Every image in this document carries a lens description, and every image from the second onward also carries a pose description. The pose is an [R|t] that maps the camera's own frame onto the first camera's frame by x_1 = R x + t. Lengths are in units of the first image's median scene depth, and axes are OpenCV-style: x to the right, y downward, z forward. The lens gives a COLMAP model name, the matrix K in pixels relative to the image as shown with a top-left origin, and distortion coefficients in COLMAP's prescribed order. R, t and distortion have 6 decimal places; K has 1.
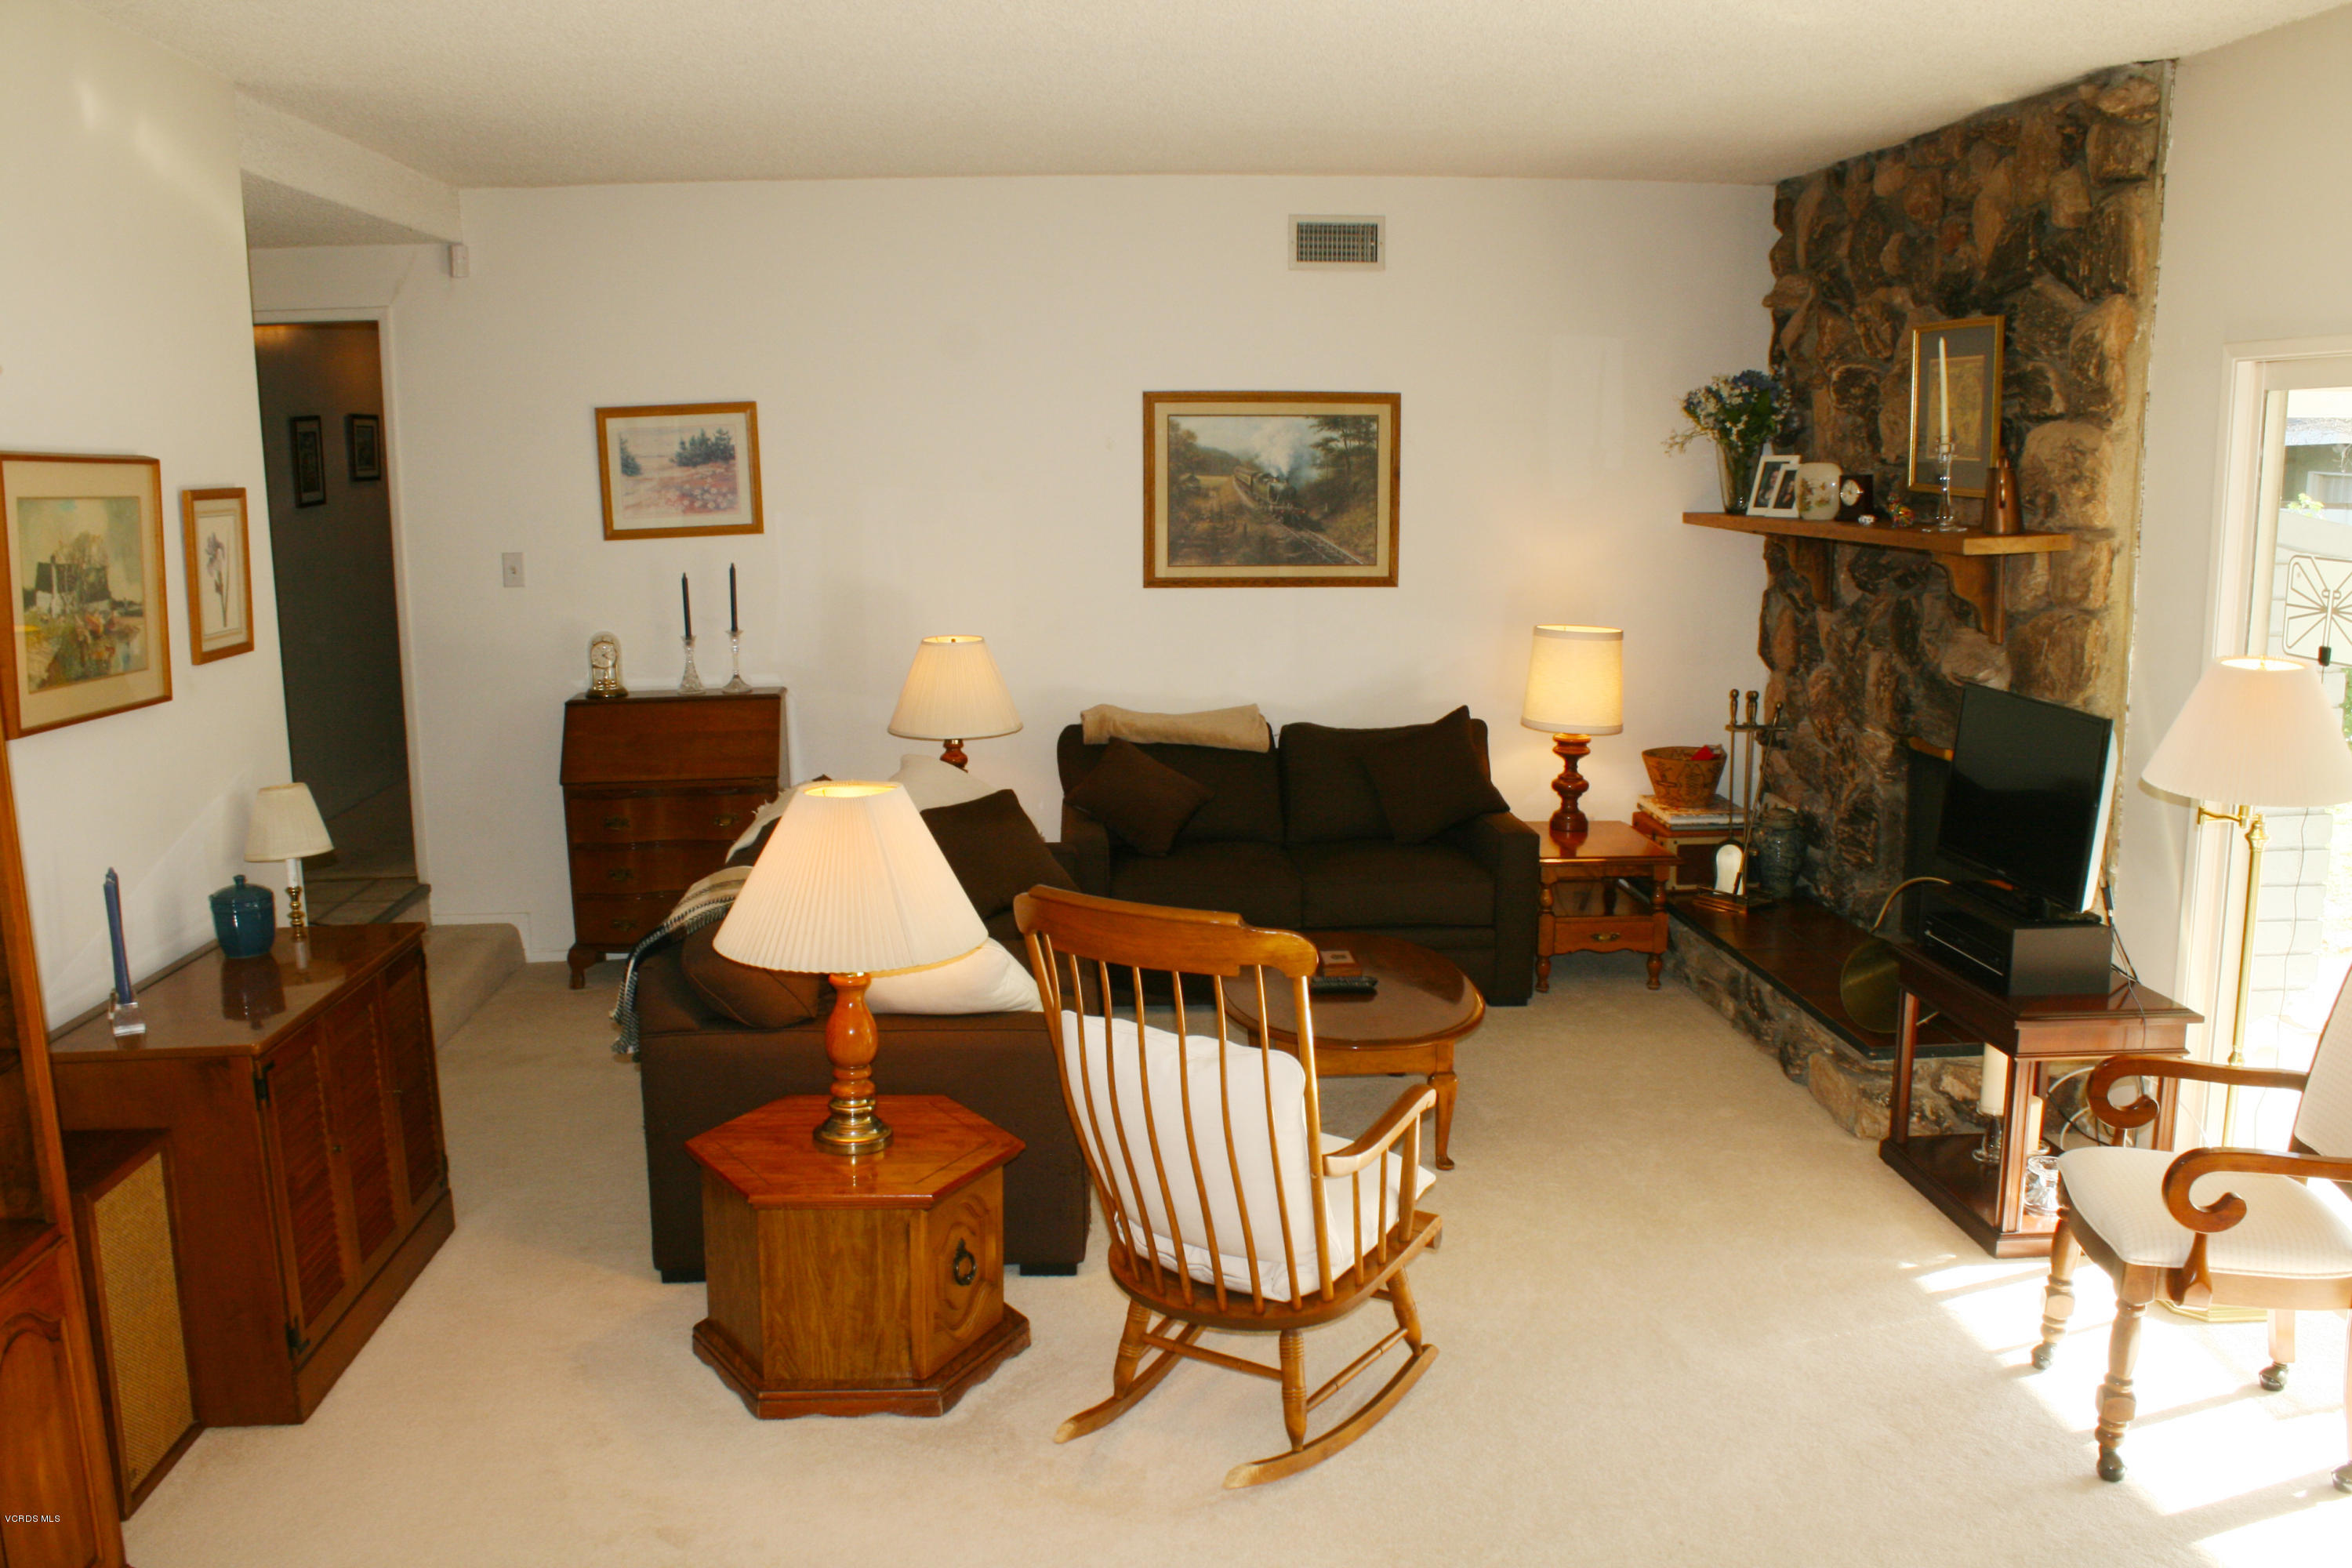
lens RADIAL K [[1980.1, 0, 1173.5], [0, 1980.1, 790.7], [0, 0, 1]] dist [-0.169383, 0.151489]
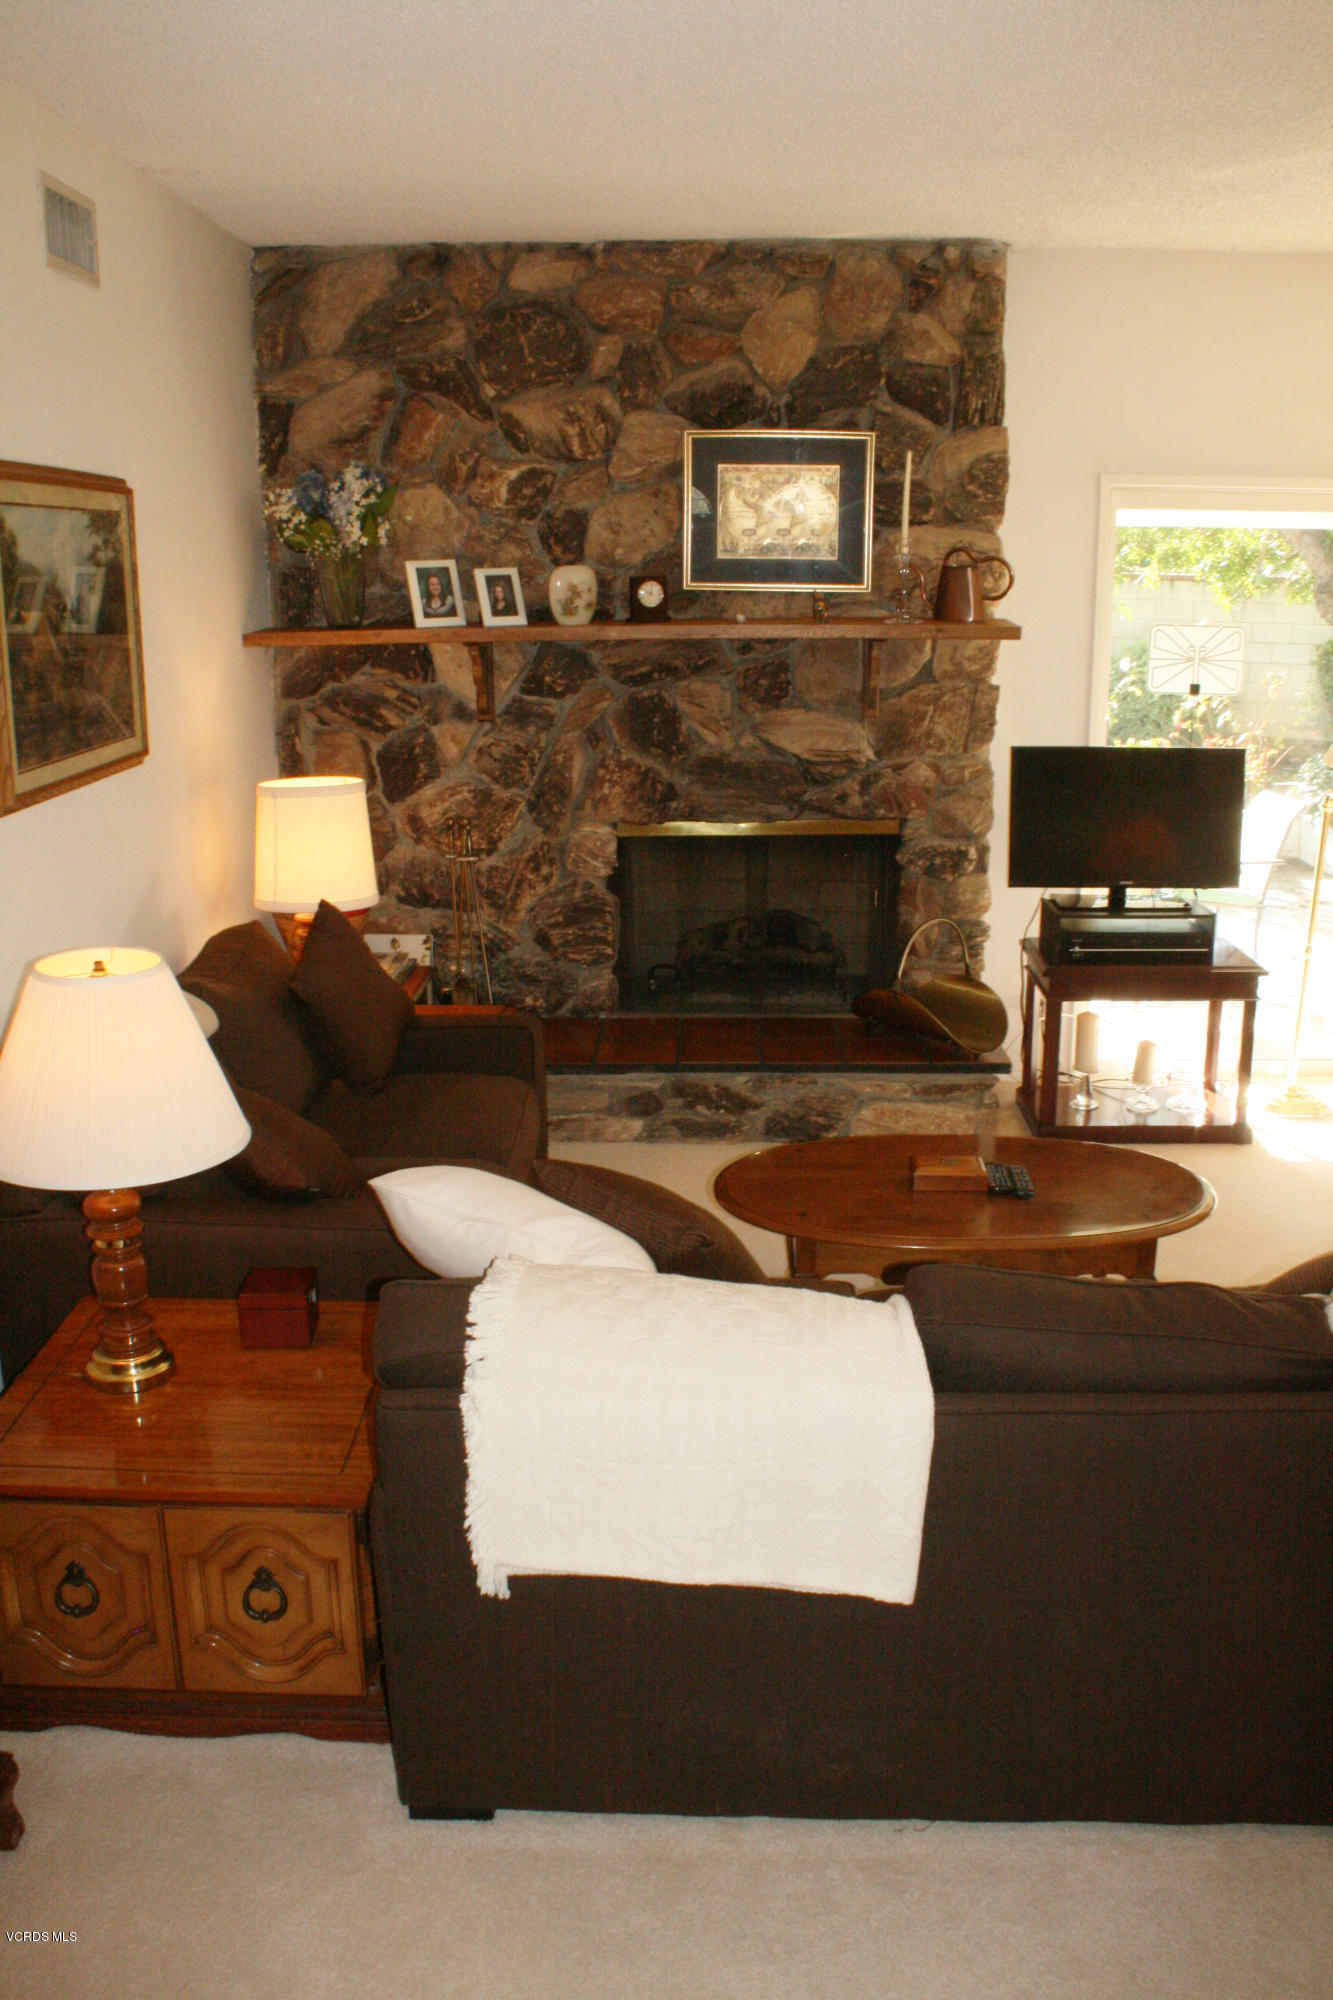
lens RADIAL K [[1683.8, 0, 655.5], [0, 1683.8, 1019.5], [0, 0, 1]] dist [-0.169383, 0.151489]
pose [[0.109157, -0.270477, 0.956518, -0.528588], [0.174733, 0.952506, 0.249402, -0.155747], [-0.978546, 0.139912, 0.151234, 0.879674]]
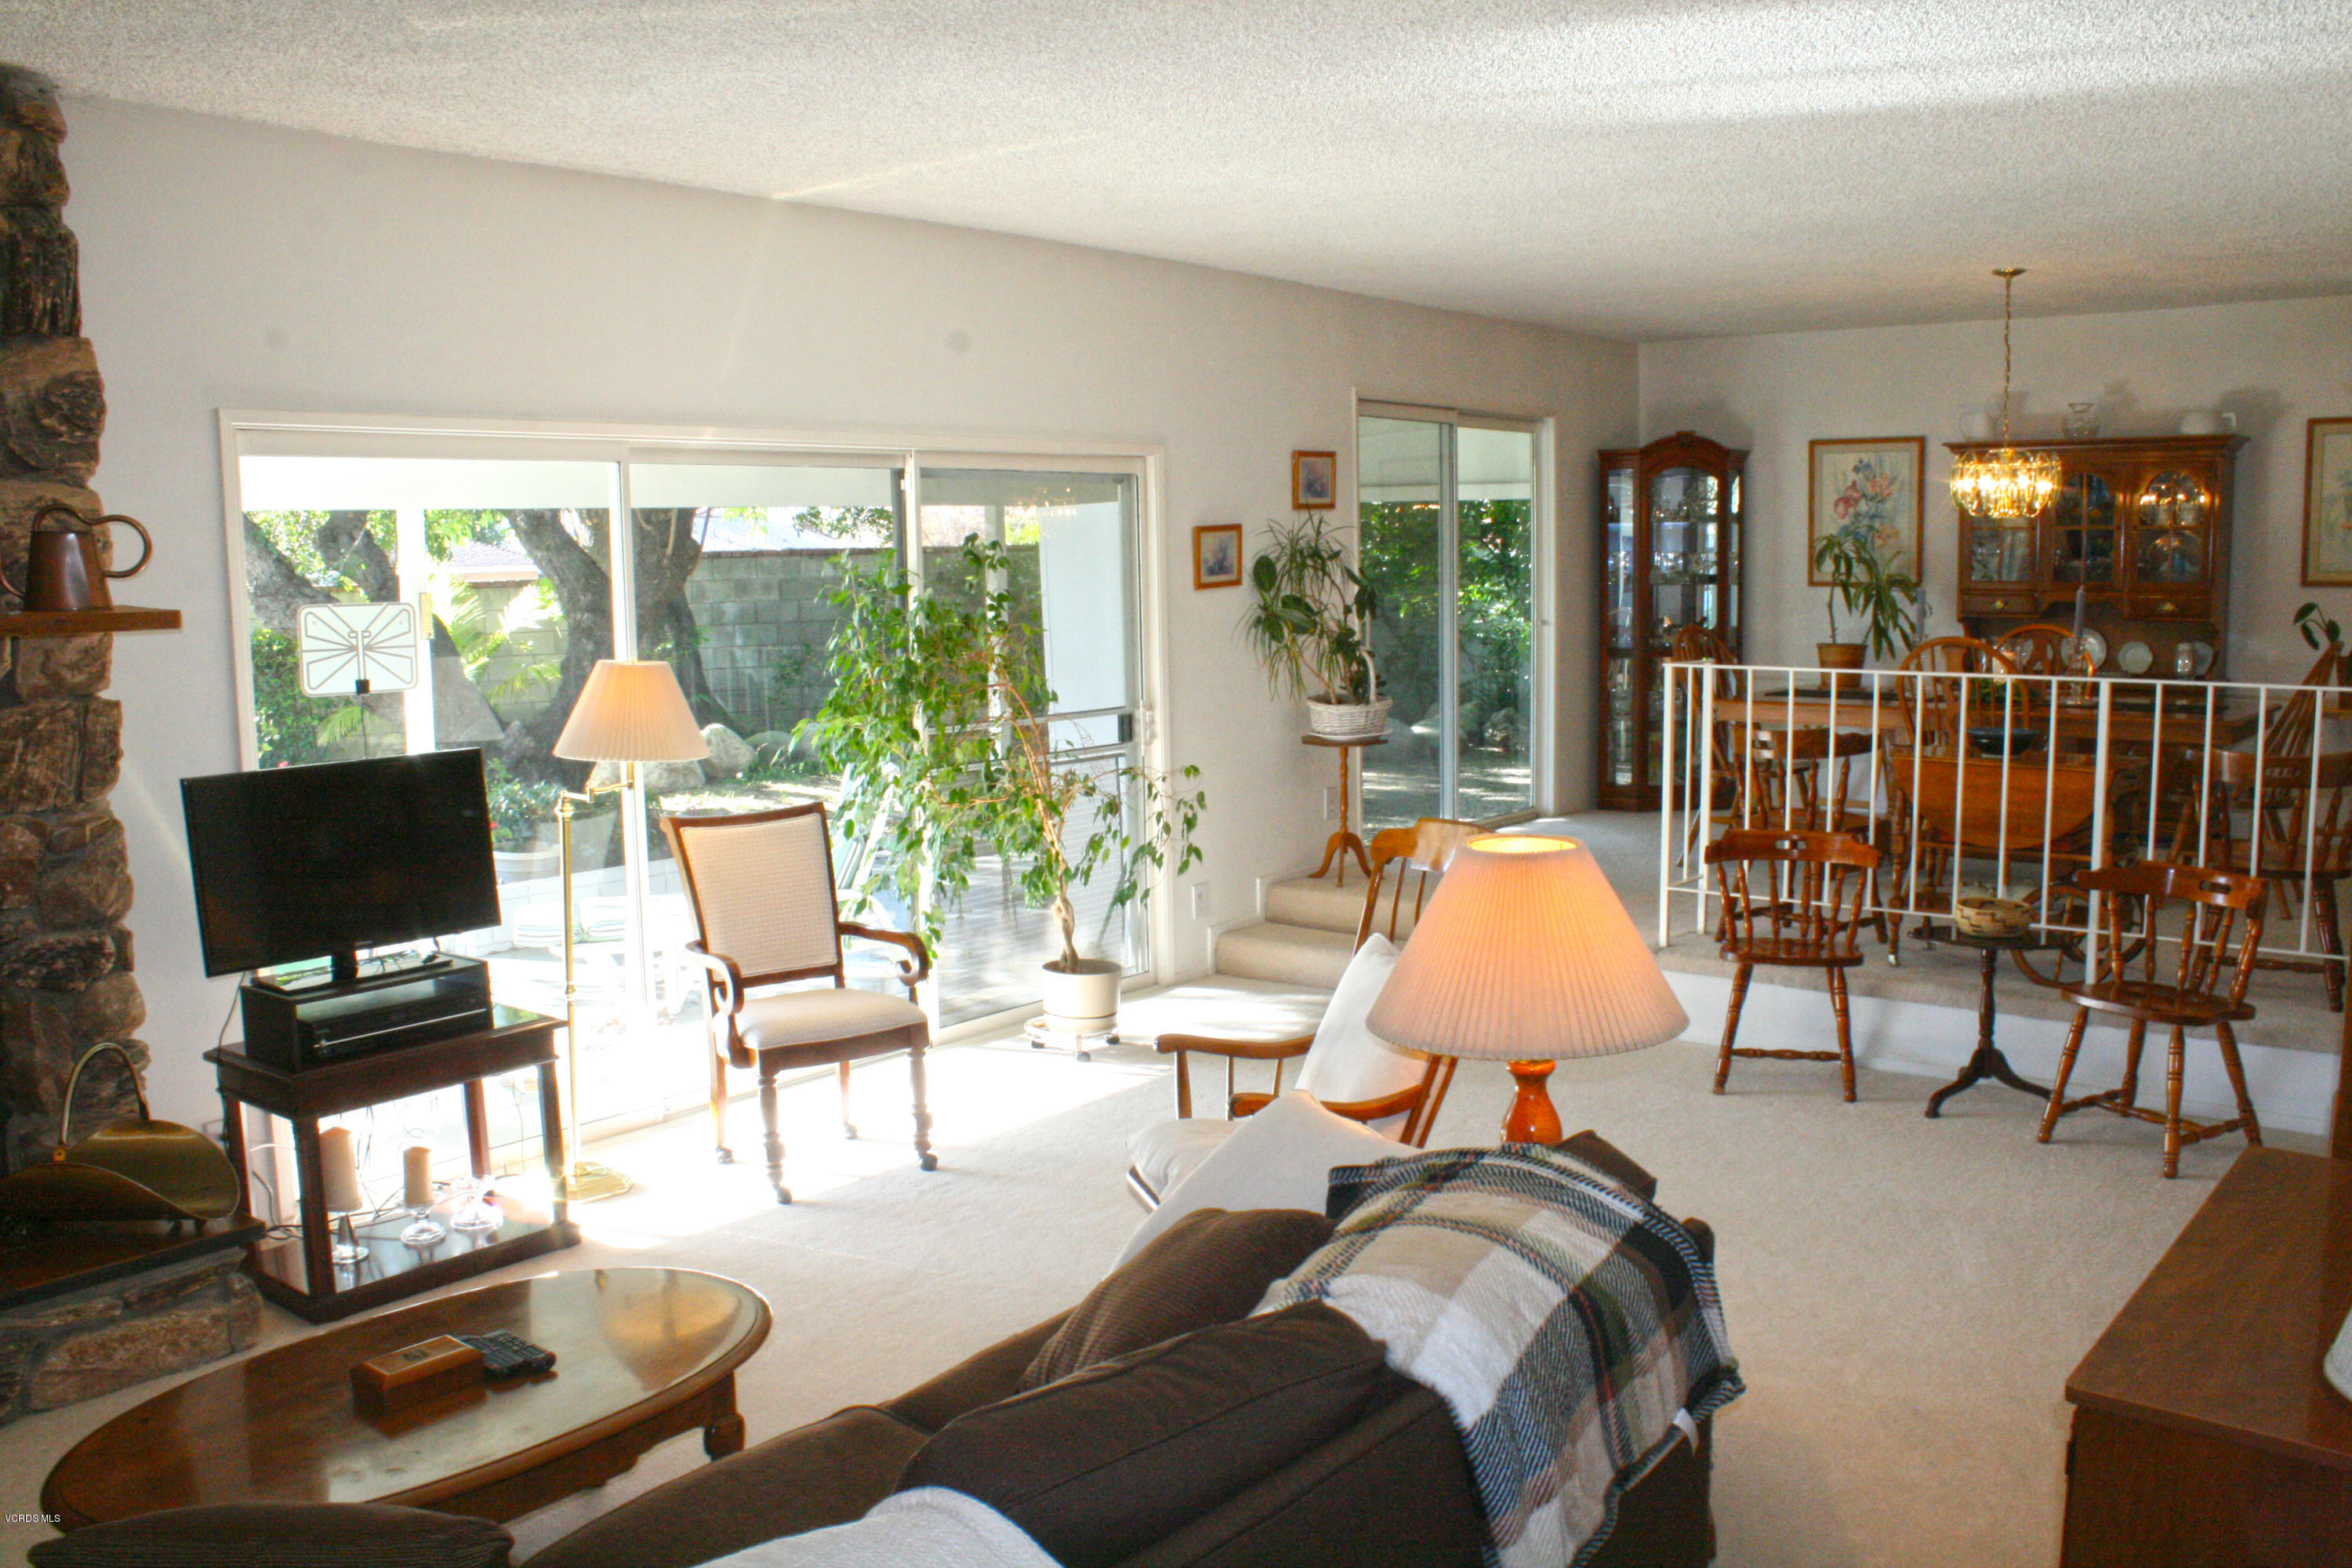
lens RADIAL K [[1980.1, 0, 1184.7], [0, 1980.1, 792.0], [0, 0, 1]] dist [-0.169383, 0.151489]
pose [[-0.730544, -0.065536, 0.679714, -0.390915], [0.137420, 0.960911, 0.240344, -0.156154], [-0.668896, 0.268988, -0.692982, 1.045402]]
